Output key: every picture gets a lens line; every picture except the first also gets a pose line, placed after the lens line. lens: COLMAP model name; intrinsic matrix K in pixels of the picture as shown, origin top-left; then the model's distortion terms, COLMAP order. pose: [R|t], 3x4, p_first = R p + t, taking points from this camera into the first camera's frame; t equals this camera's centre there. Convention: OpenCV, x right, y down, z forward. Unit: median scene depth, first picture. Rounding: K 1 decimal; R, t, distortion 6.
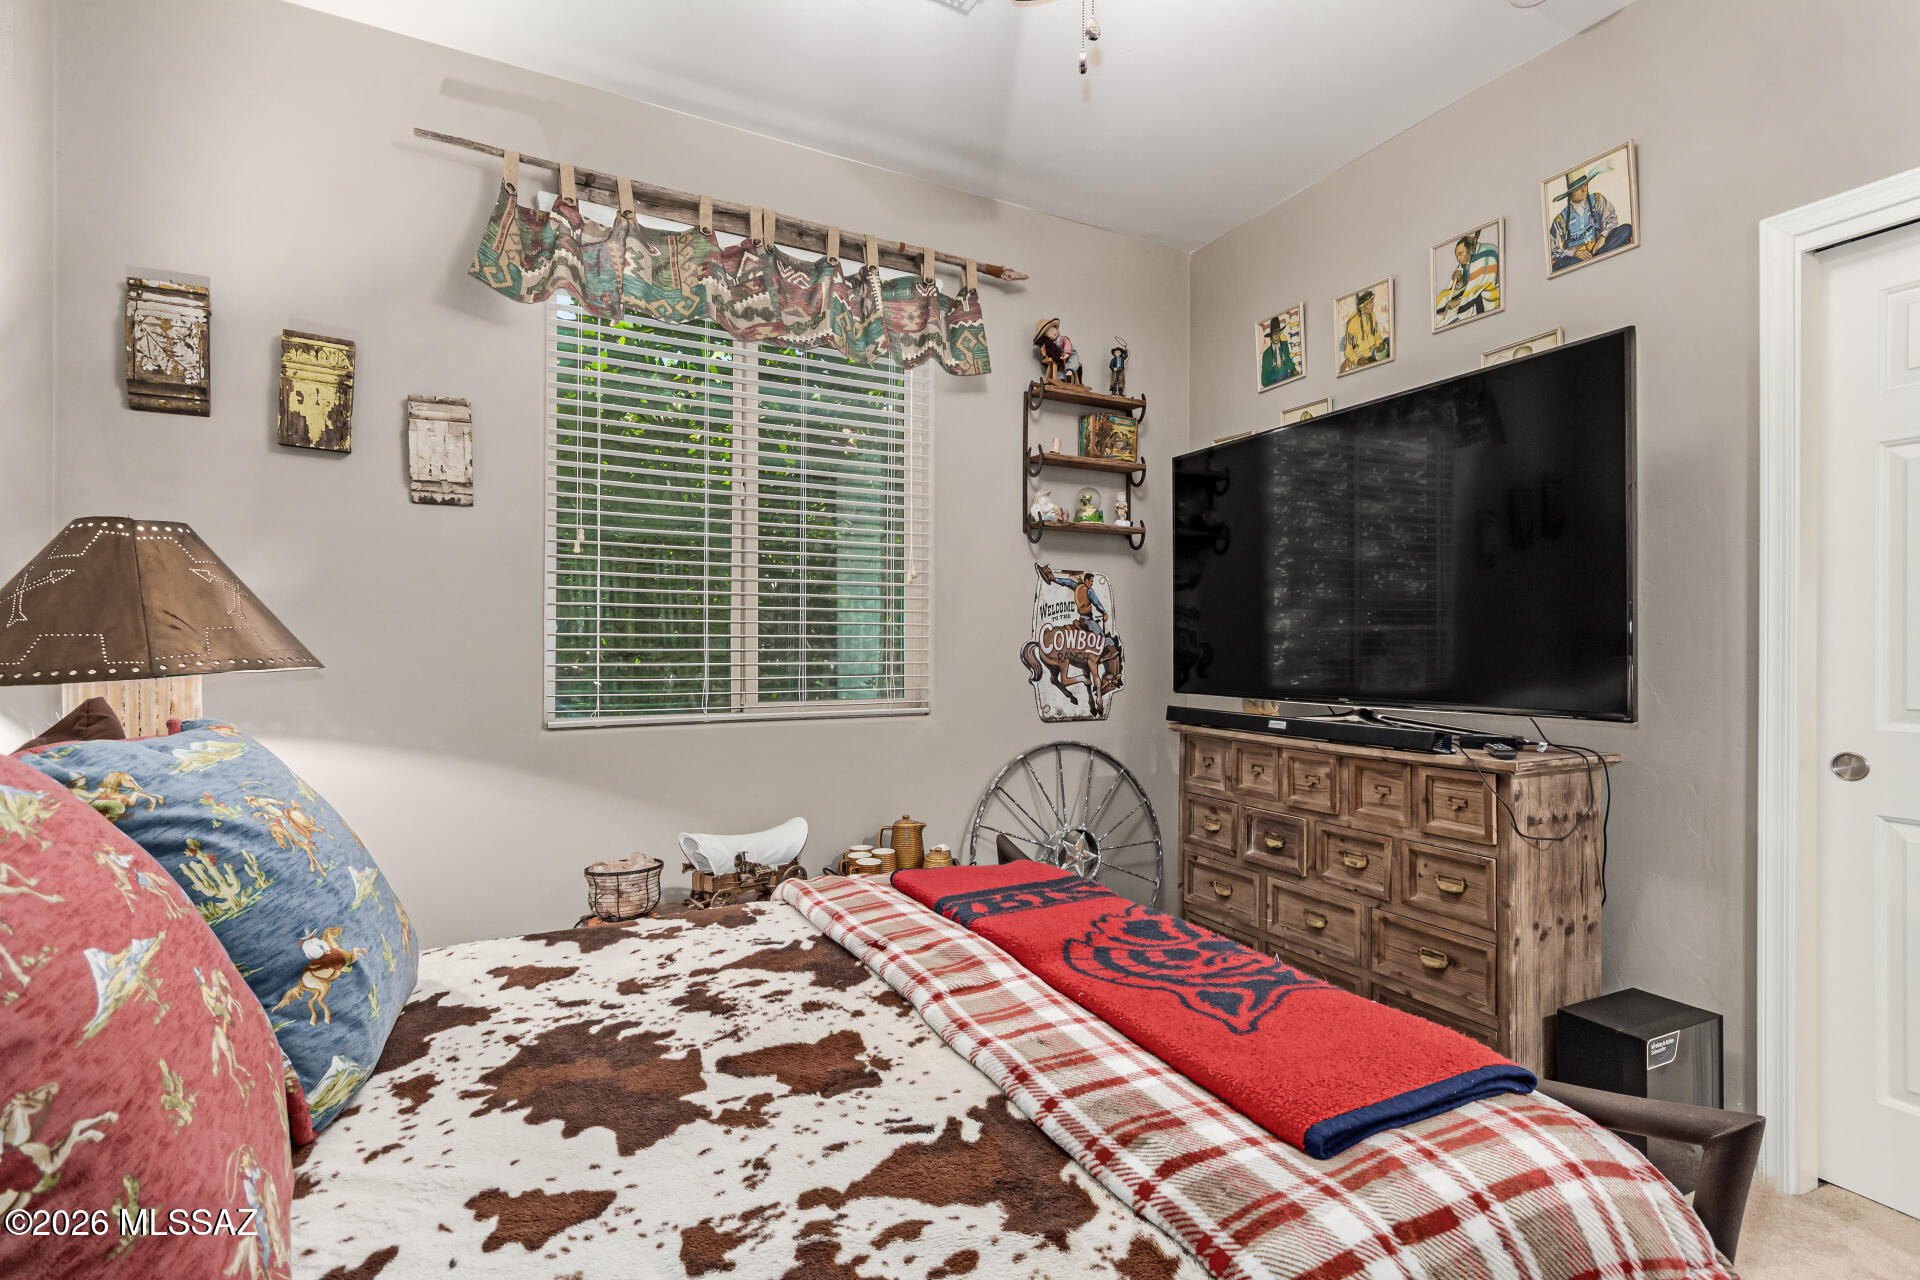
lens RADIAL K [[906.4, 0, 964.6], [0, 906.4, 645.2], [0, 0, 1]] dist [0.005816, 0.001497]
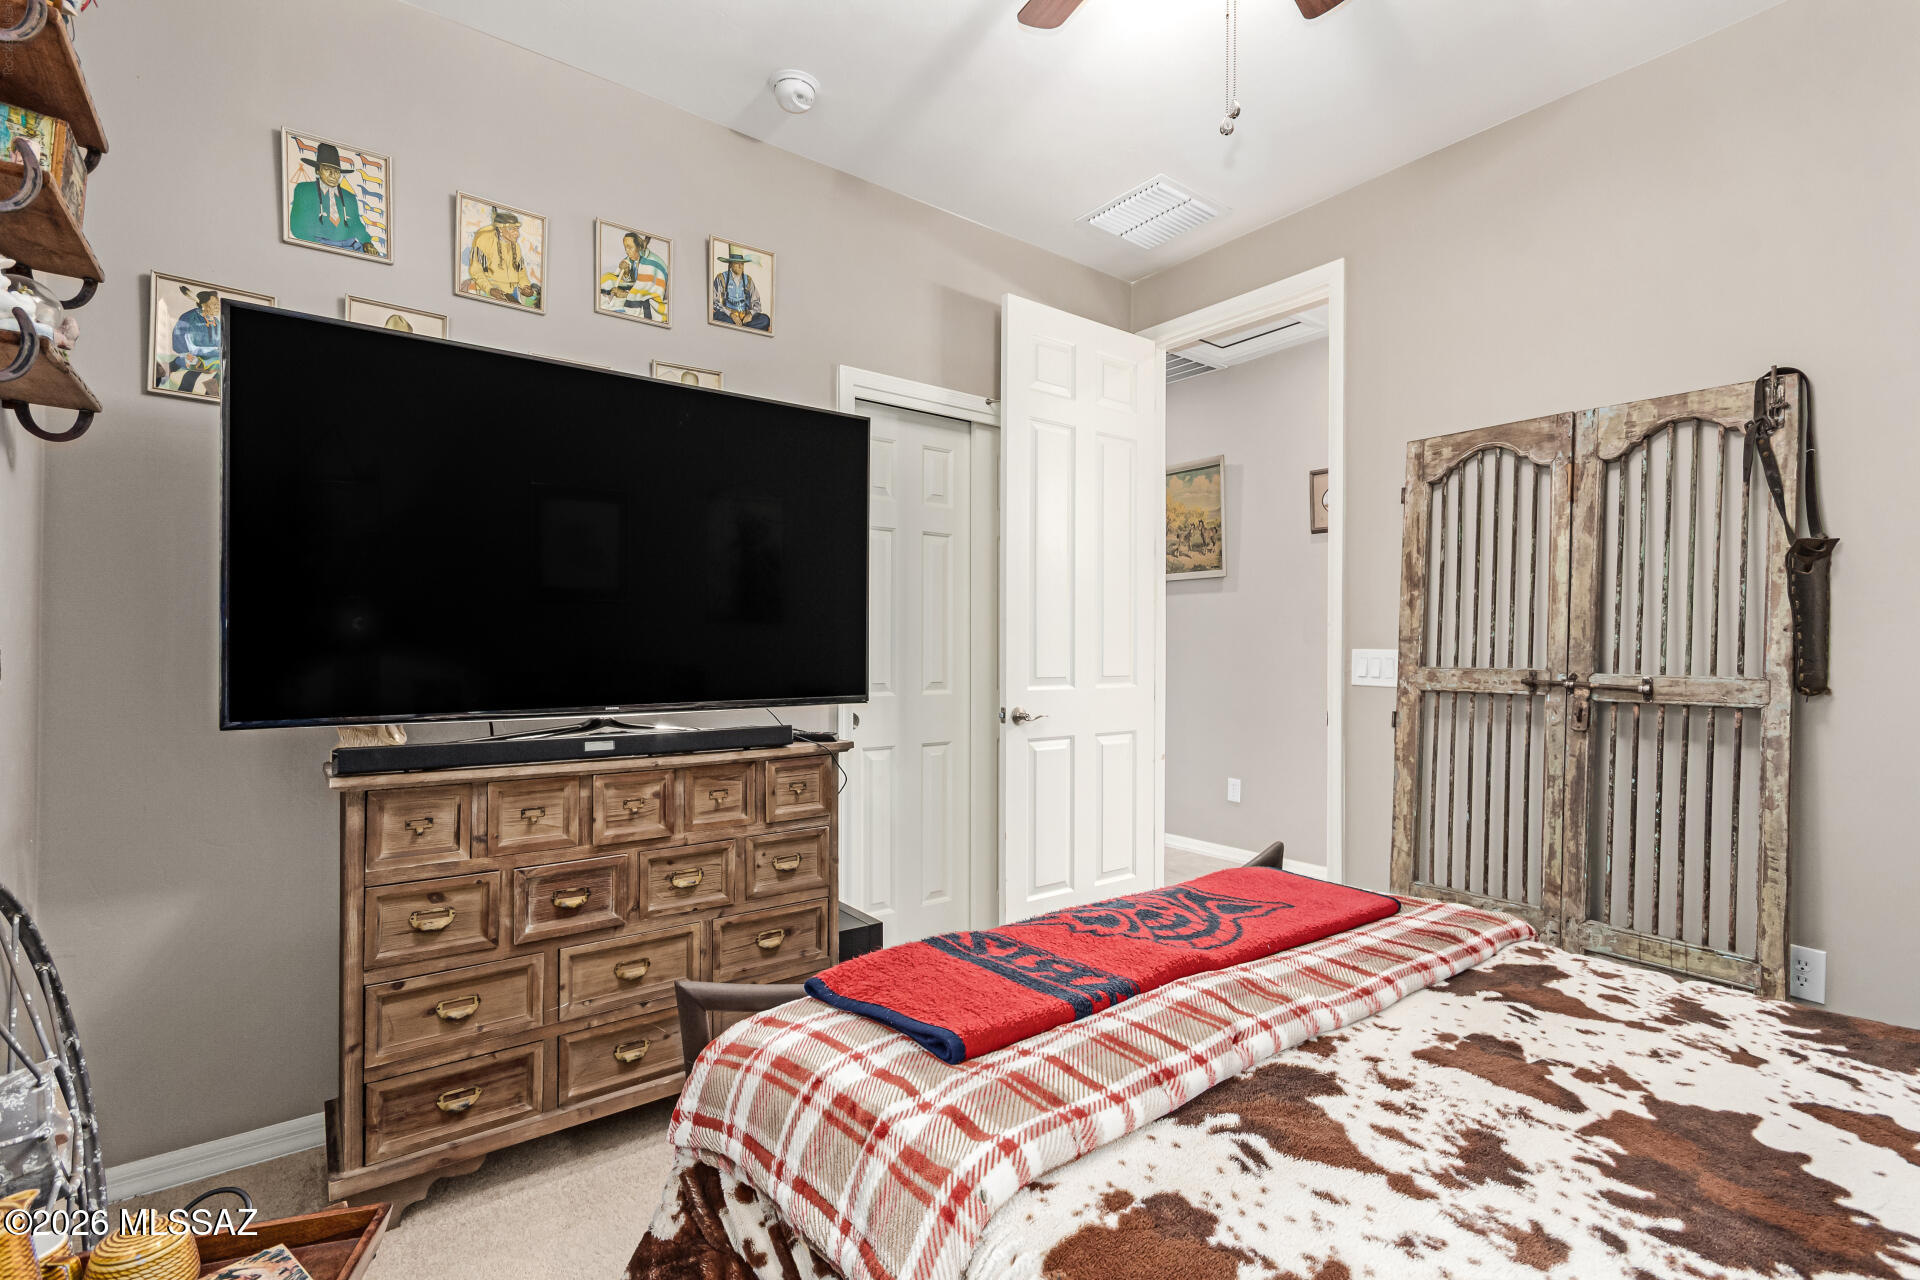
lens RADIAL K [[906.4, 0, 964.6], [0, 906.4, 645.2], [0, 0, 1]] dist [0.005816, 0.001497]
pose [[-0.200431, -0.001301, 0.979707, -0.786040], [-0.006879, 0.999976, -0.000080, -0.003986], [-0.979684, -0.006755, -0.200435, 1.346681]]
